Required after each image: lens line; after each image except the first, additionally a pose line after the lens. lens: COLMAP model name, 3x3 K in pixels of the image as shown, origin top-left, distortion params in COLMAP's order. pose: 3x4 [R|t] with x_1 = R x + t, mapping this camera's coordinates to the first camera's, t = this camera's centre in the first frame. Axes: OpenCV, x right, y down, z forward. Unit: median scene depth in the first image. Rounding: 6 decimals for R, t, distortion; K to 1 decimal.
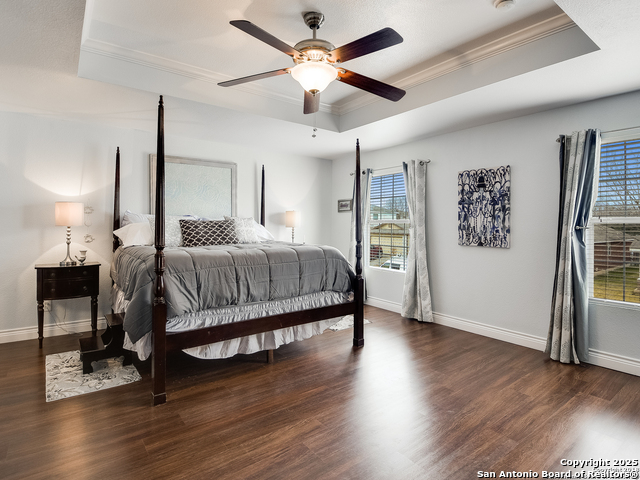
lens RADIAL K [[345.8, 0, 323.1], [0, 345.8, 240.1], [0, 0, 1]] dist [0.014004, -0.014280]
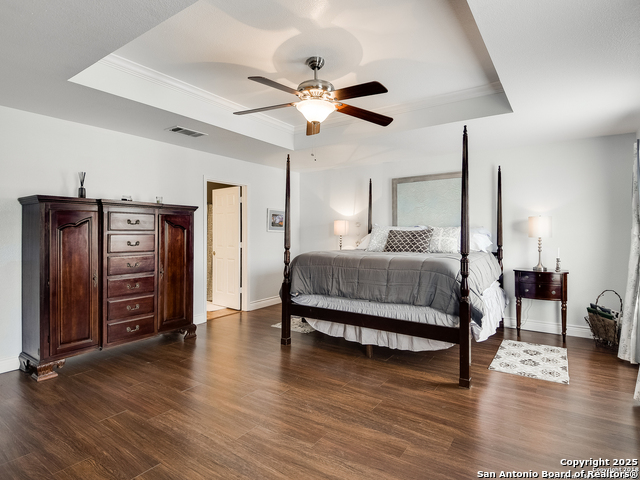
lens RADIAL K [[345.8, 0, 324.7], [0, 345.8, 235.7], [0, 0, 1]] dist [0.014004, -0.014280]
pose [[0.308304, 0.003244, -0.951282, 0.883275], [-0.037069, 0.999276, -0.008606, -0.024610], [0.950565, 0.037917, 0.308201, 0.512132]]
